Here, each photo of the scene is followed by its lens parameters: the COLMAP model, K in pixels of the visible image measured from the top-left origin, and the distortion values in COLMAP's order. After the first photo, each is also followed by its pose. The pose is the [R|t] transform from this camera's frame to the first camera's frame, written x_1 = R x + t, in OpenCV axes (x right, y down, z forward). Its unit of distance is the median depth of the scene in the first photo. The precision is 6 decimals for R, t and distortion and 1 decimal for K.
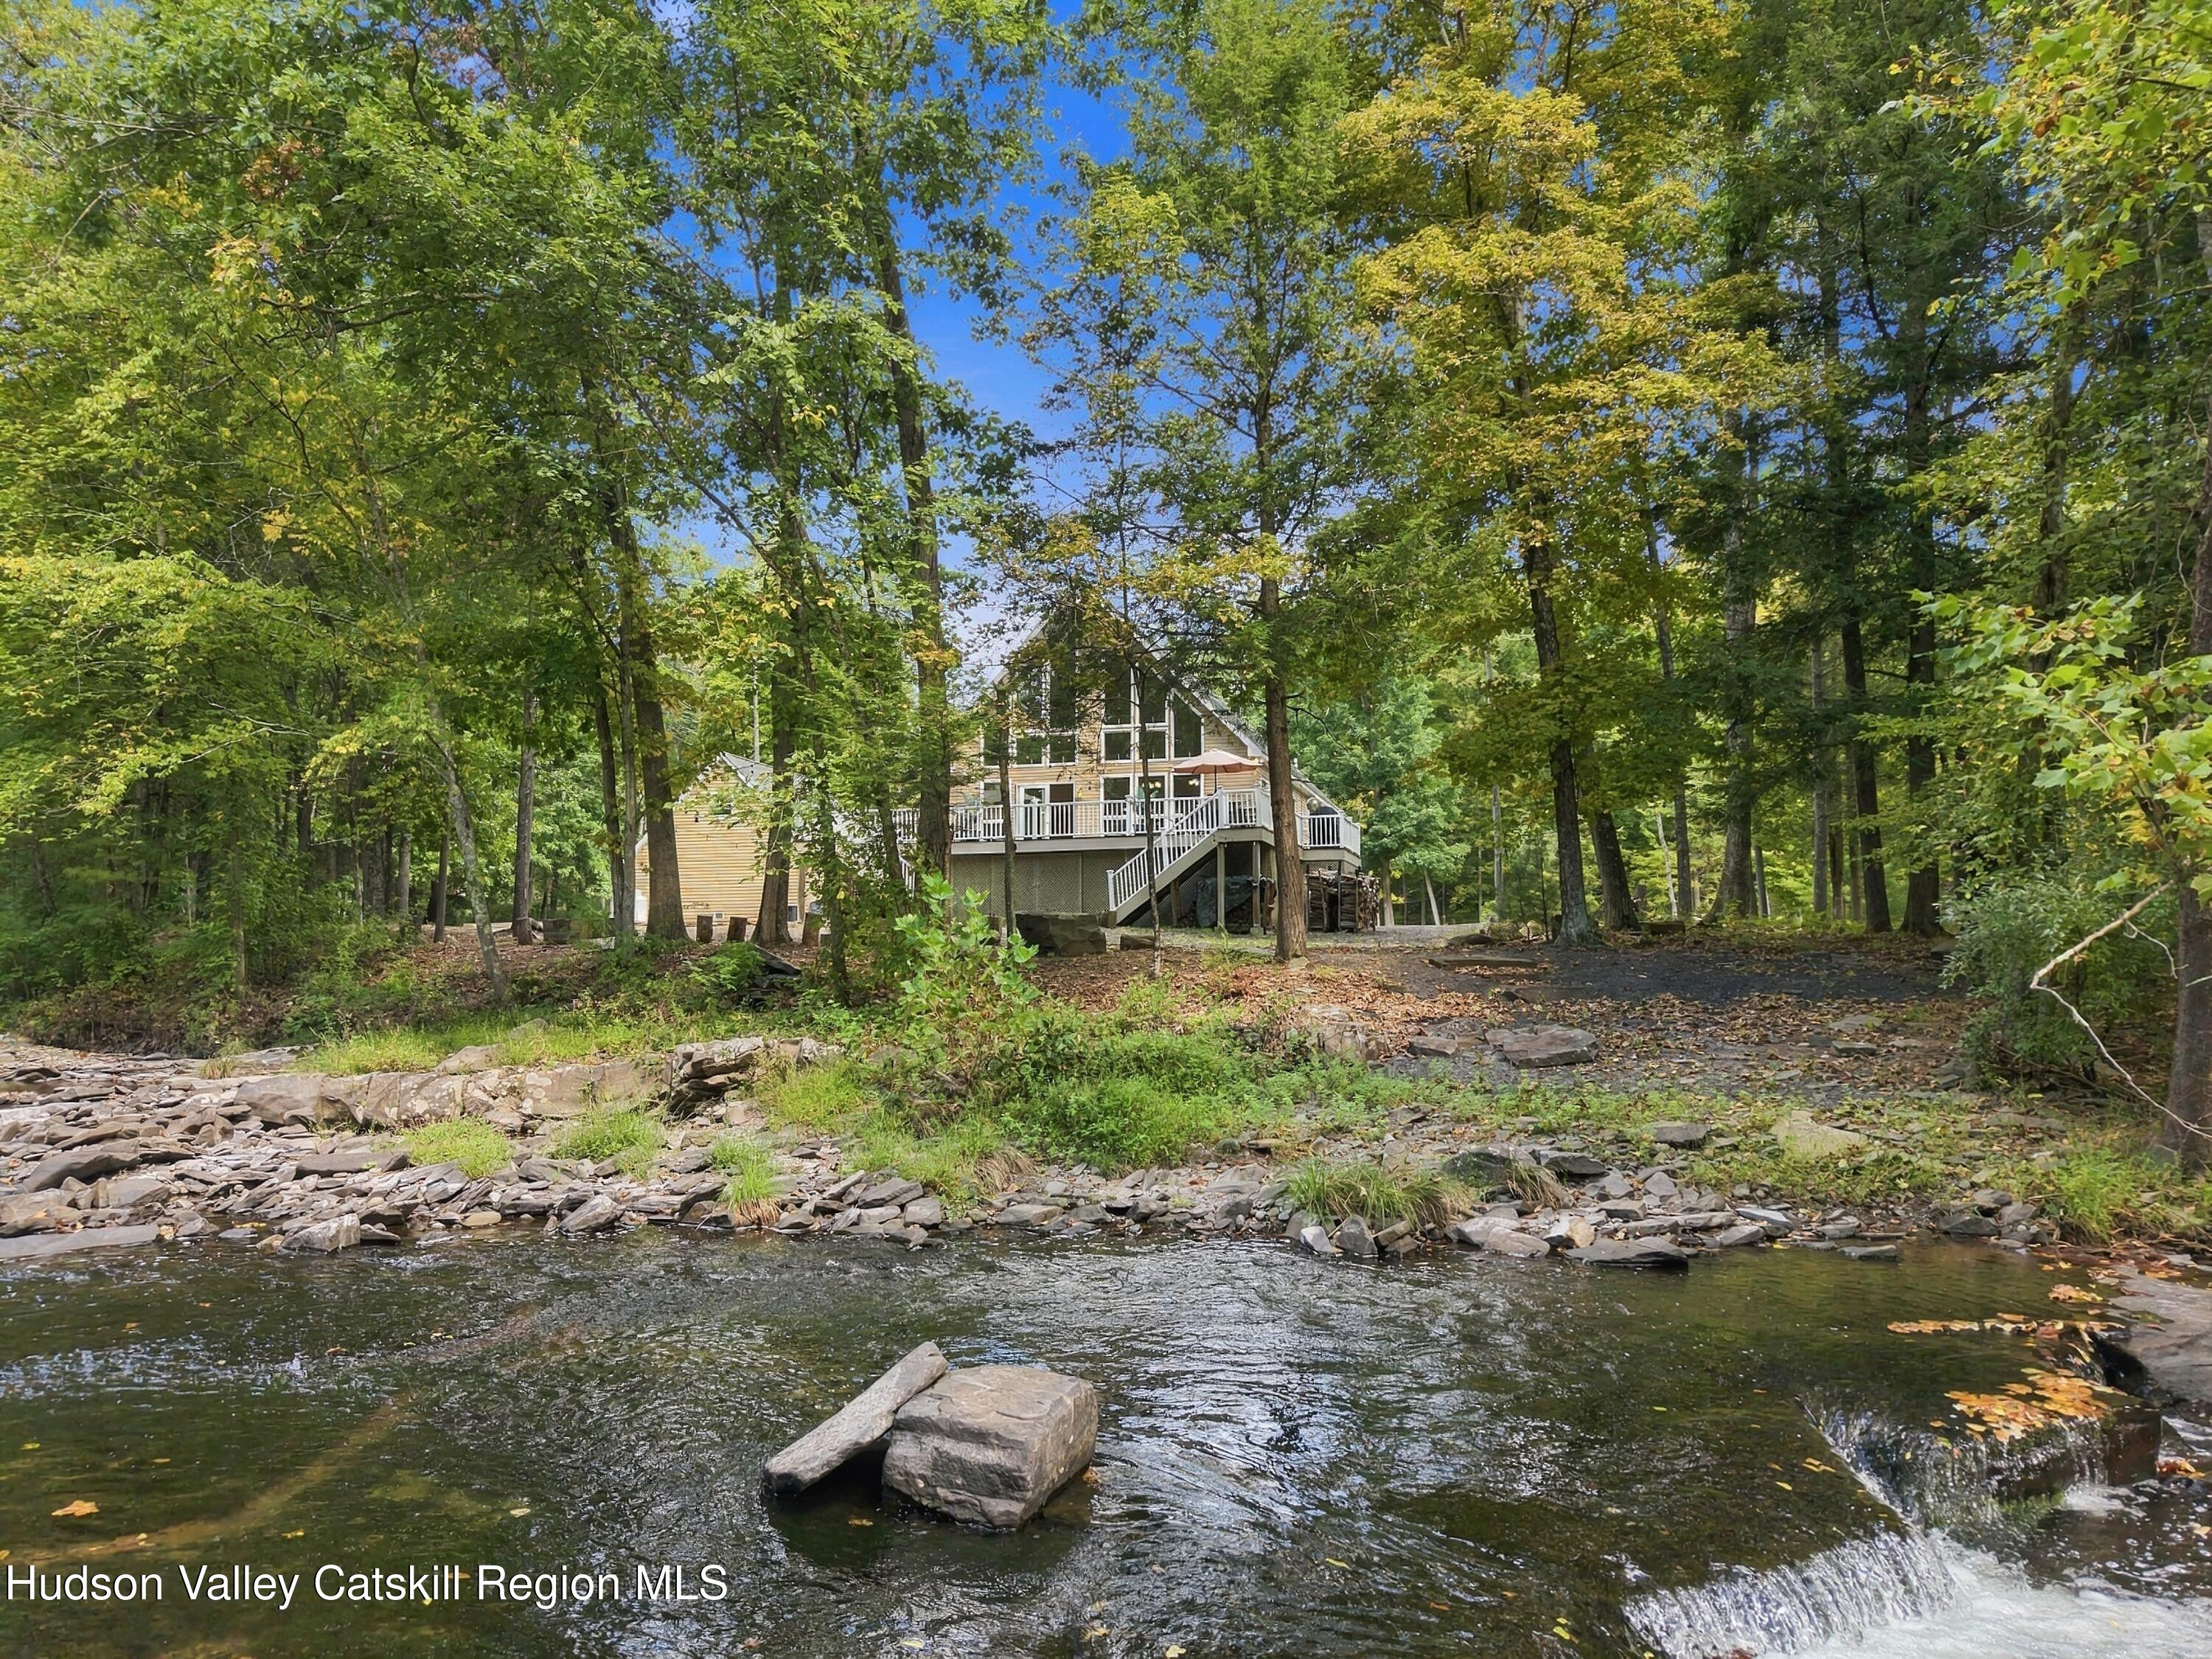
lens RADIAL K [[1467.5, 0, 1097.7], [0, 1467.5, 842.6], [0, 0, 1]] dist [-0.001146, -0.001427]
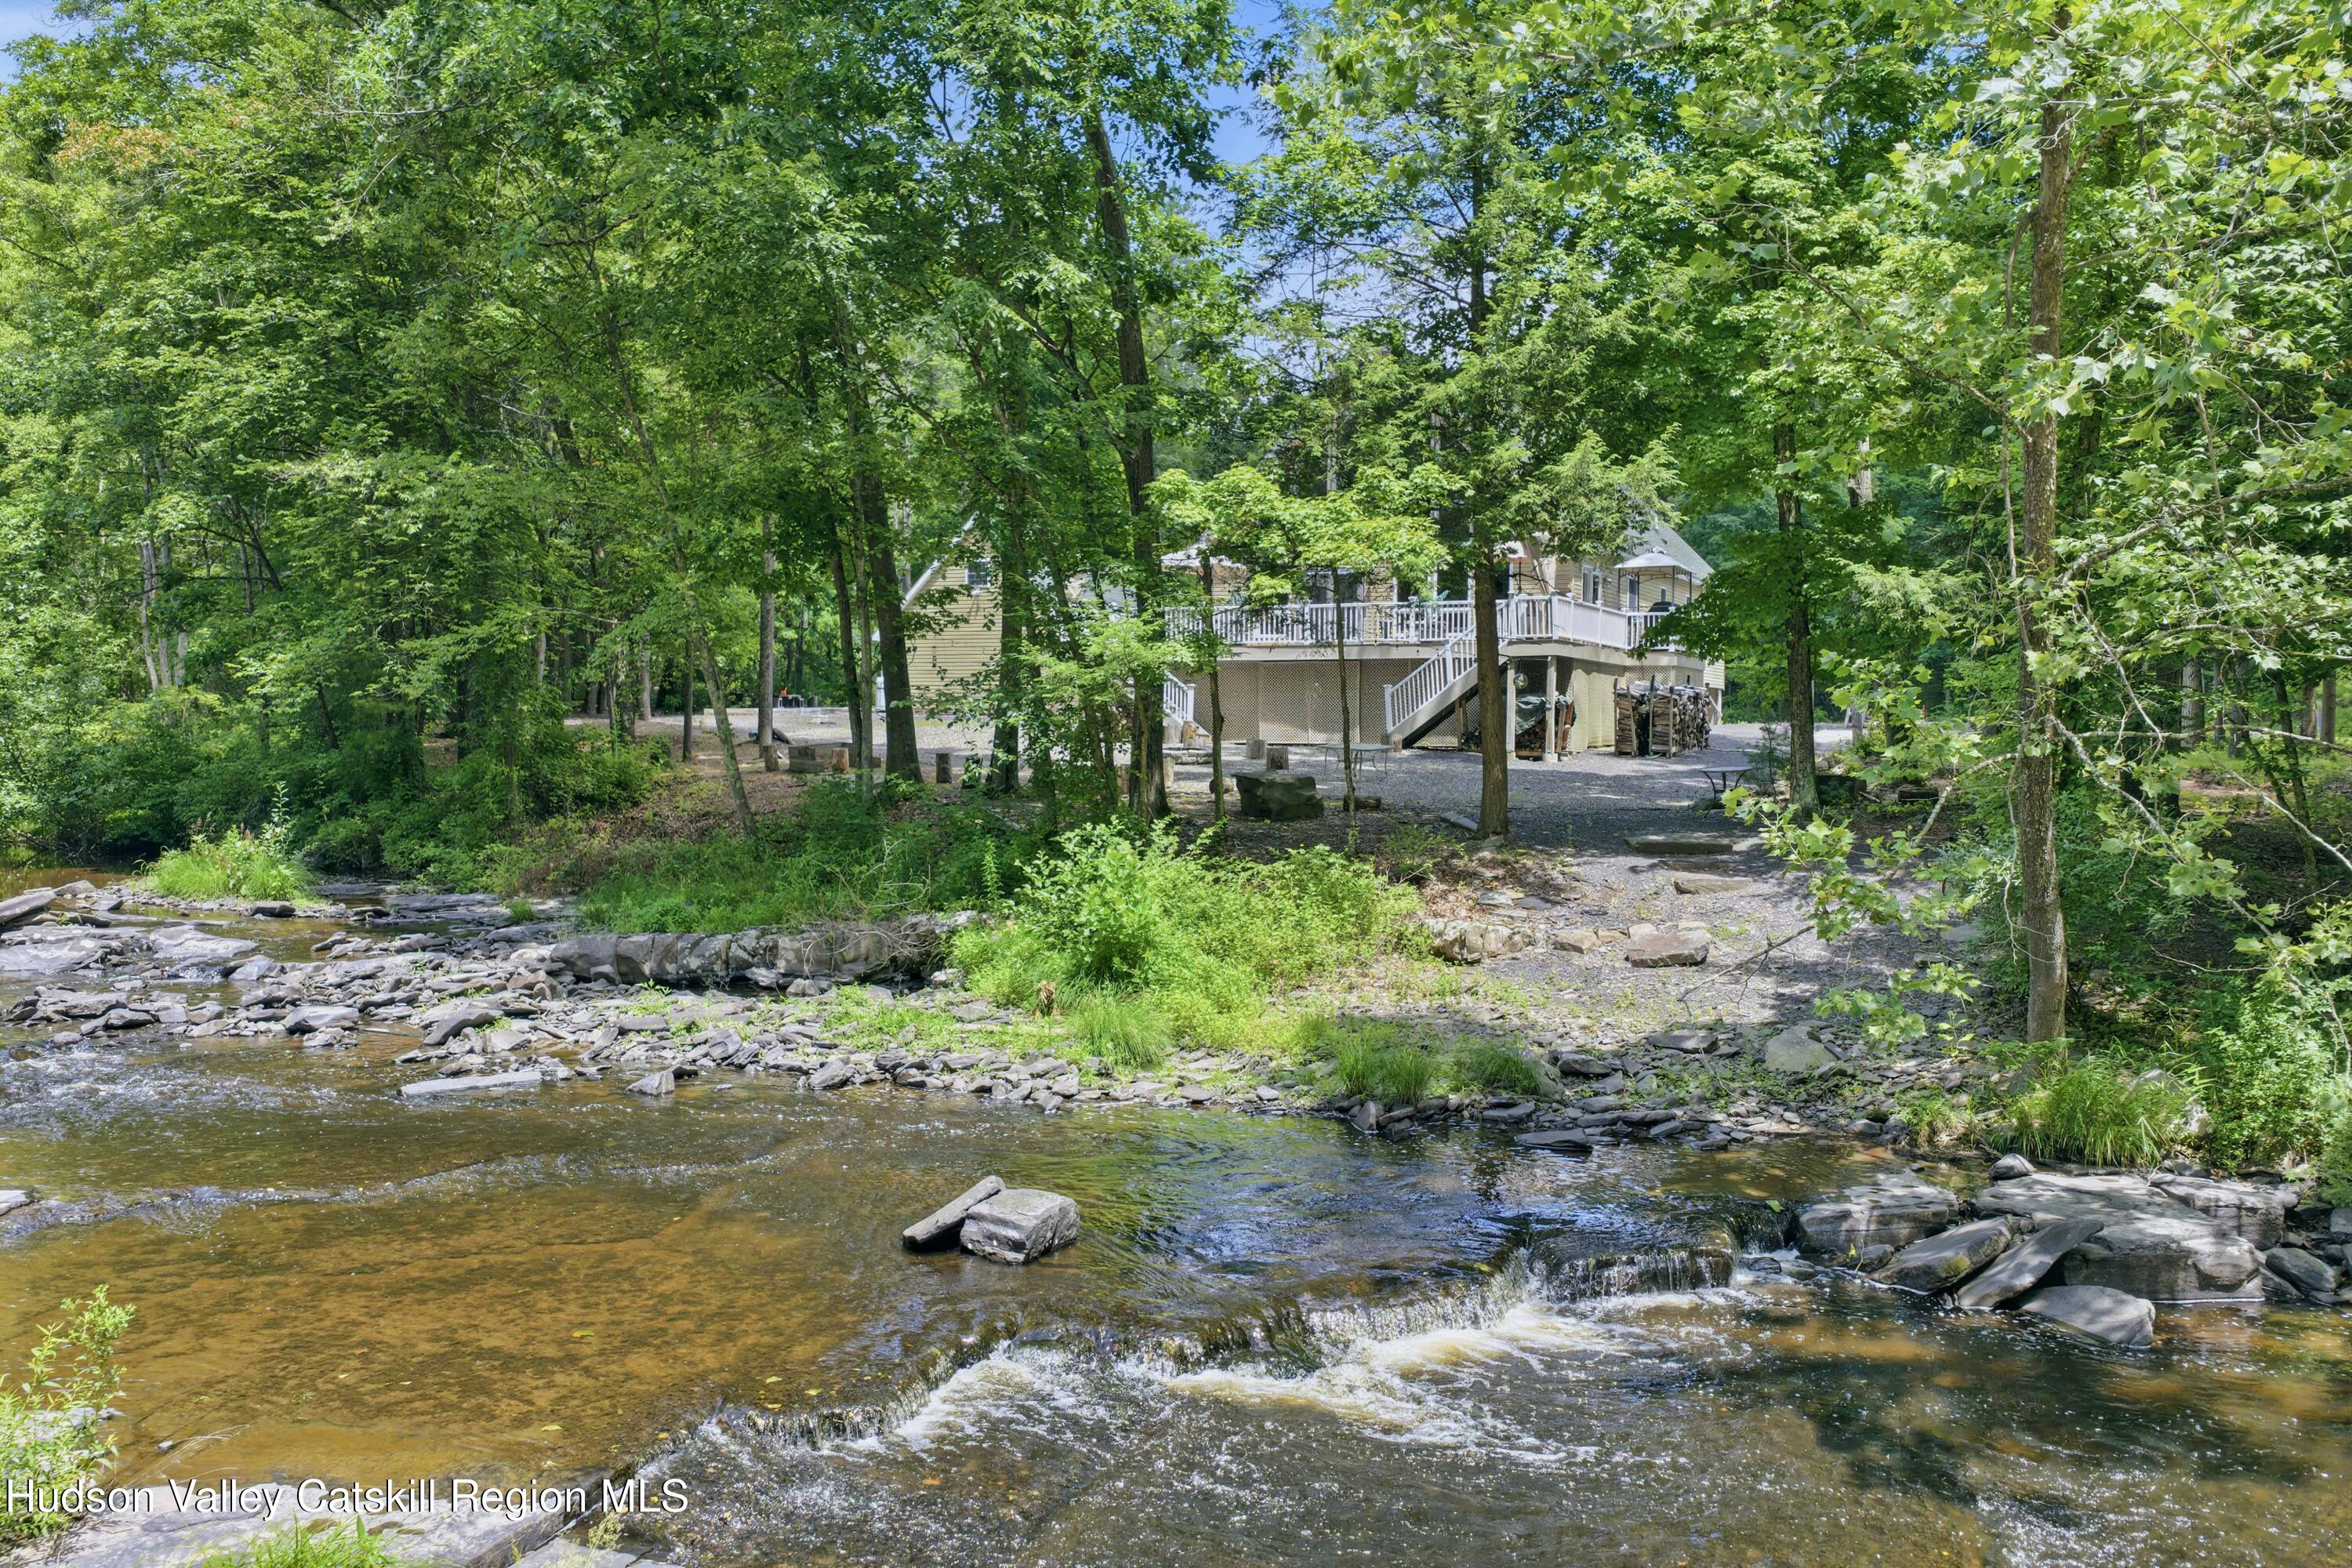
lens RADIAL K [[1948.4, 0, 1185.0], [0, 1948.4, 794.0], [0, 0, 1]] dist [-0.036217, 0.064854]
pose [[0.987424, 0.022984, -0.156413, 0.249077], [-0.002664, 0.991653, 0.128904, -0.231393], [0.158070, -0.126866, 0.979244, -0.661924]]
